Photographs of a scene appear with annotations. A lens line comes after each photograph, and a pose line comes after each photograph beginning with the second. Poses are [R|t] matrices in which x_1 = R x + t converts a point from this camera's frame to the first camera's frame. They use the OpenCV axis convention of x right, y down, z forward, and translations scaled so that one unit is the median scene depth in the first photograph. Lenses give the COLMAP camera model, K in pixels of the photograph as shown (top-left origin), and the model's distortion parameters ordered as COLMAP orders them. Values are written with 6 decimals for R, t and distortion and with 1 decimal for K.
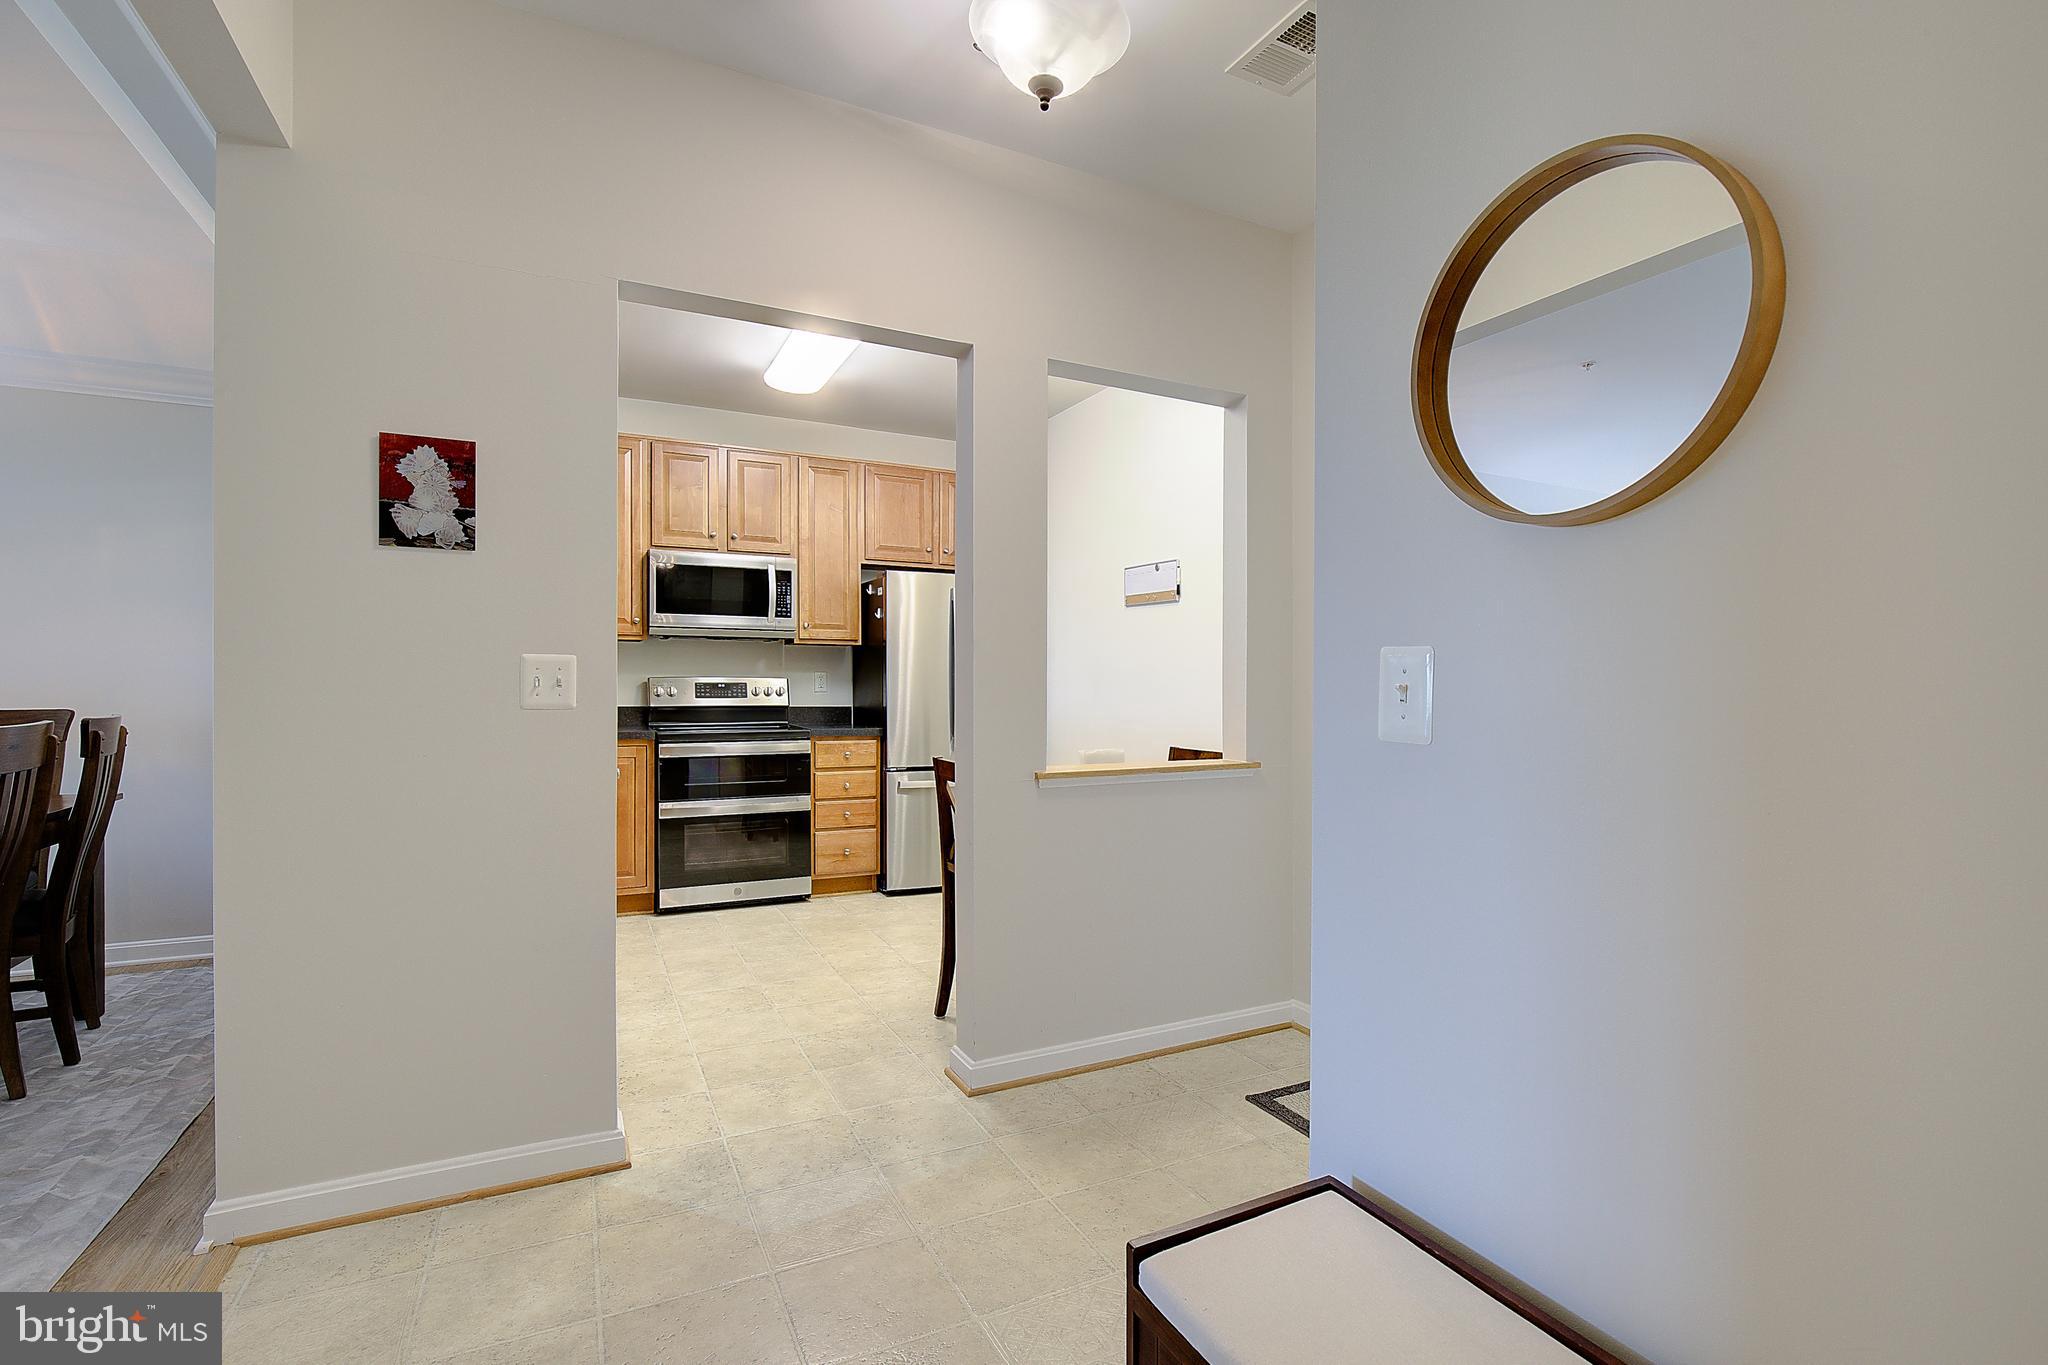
lens RADIAL K [[944.0, 0, 1026.1], [0, 944.0, 682.3], [0, 0, 1]] dist [-0.019532, 0.001849]
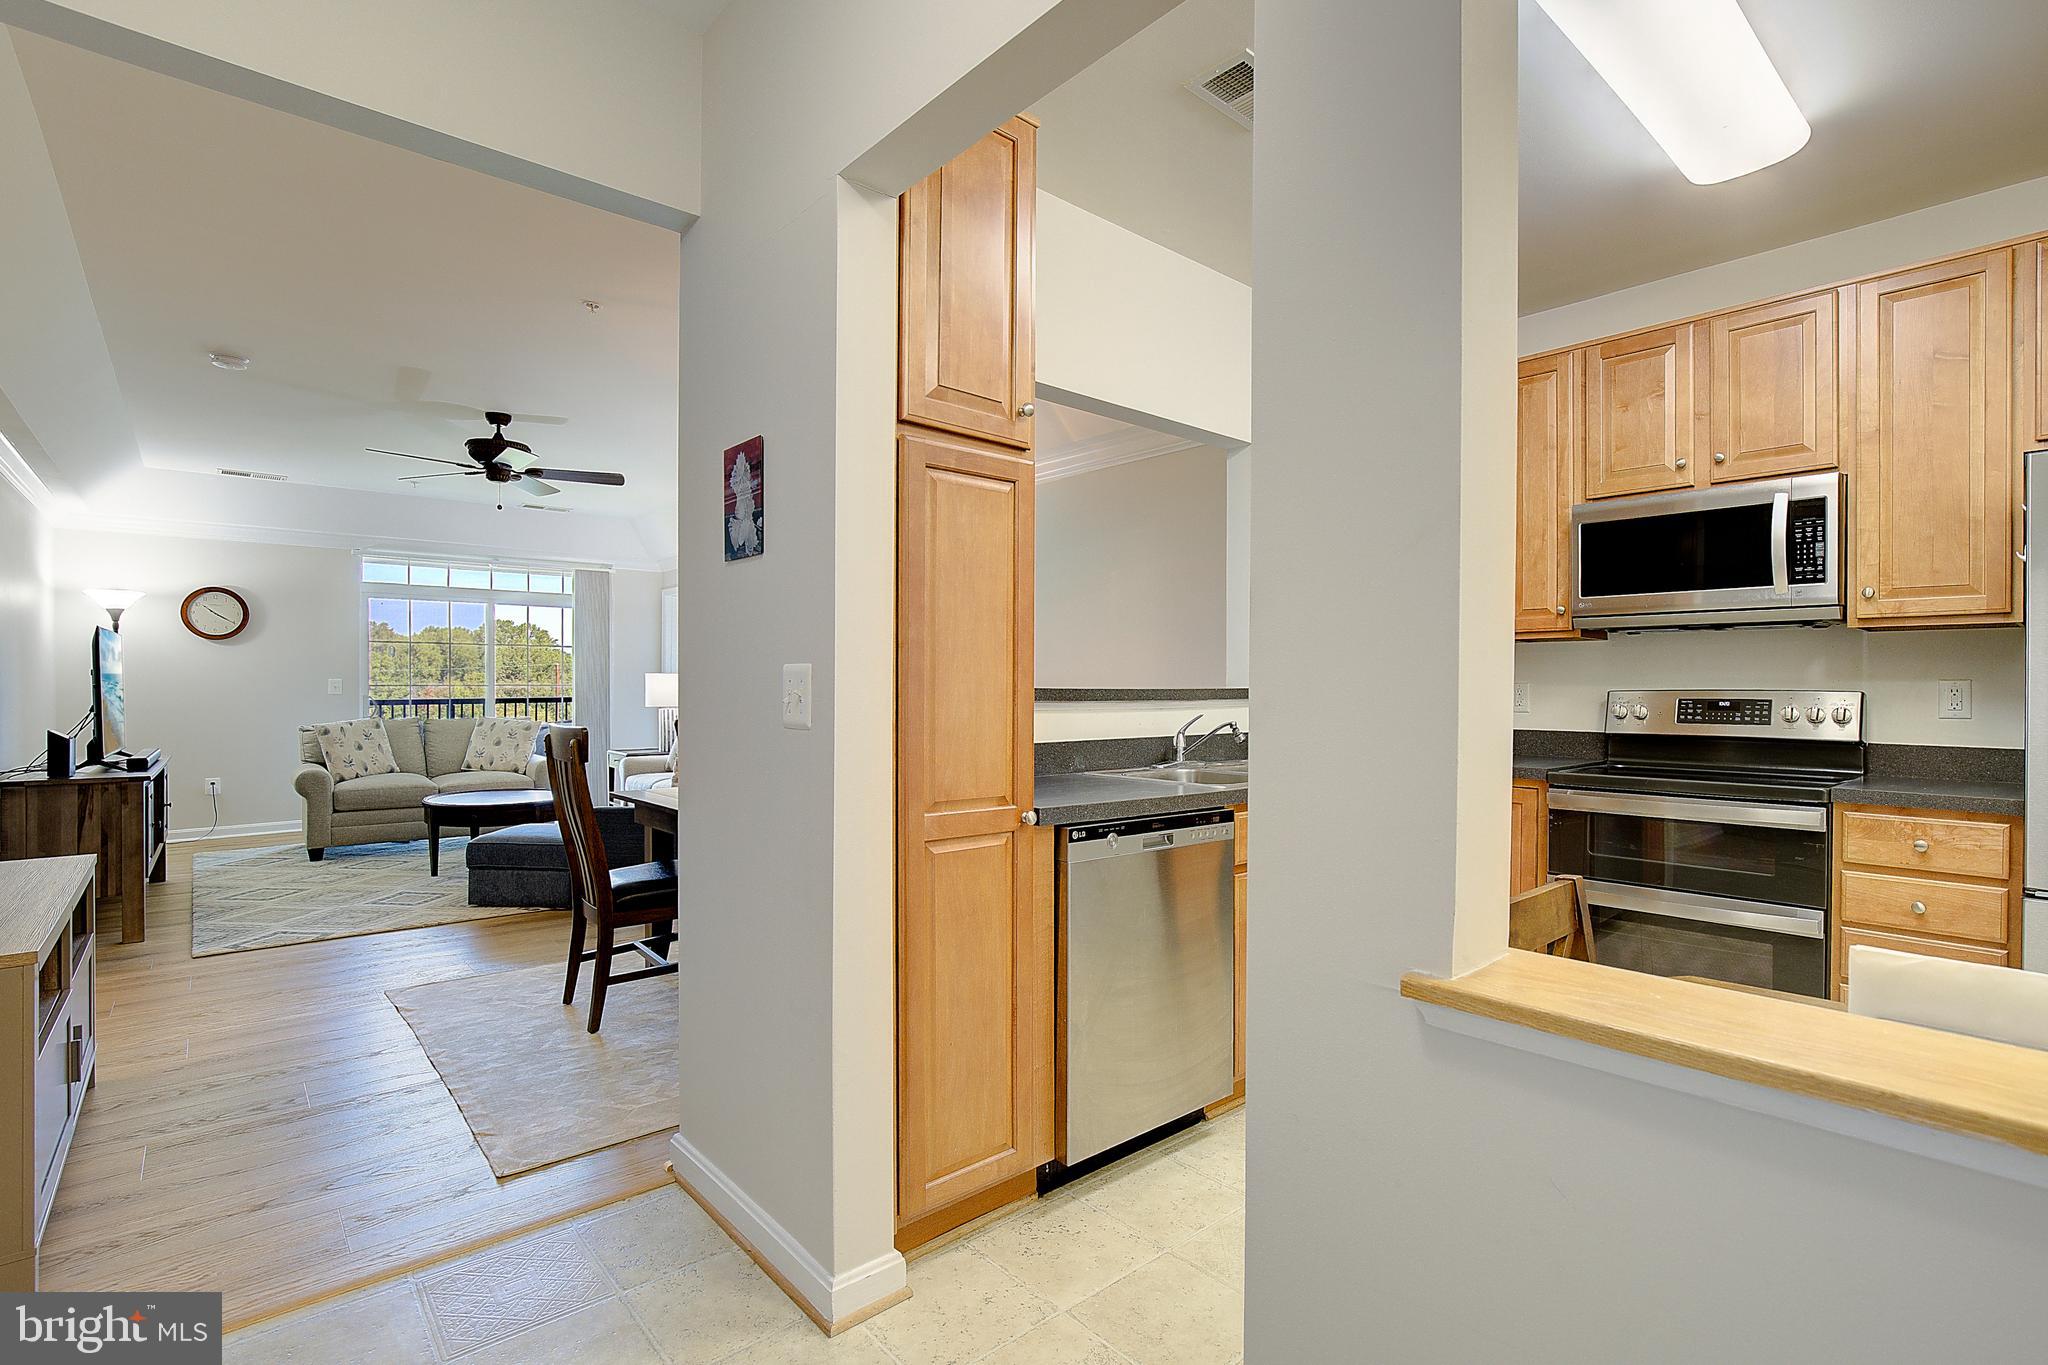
lens RADIAL K [[944.0, 0, 1015.8], [0, 944.0, 691.4], [0, 0, 1]] dist [-0.019532, 0.001849]
pose [[0.264068, -0.003617, -0.964497, 0.150533], [-0.003215, 0.999984, -0.004630, -0.000545], [0.964499, 0.004324, 0.264052, 0.406083]]
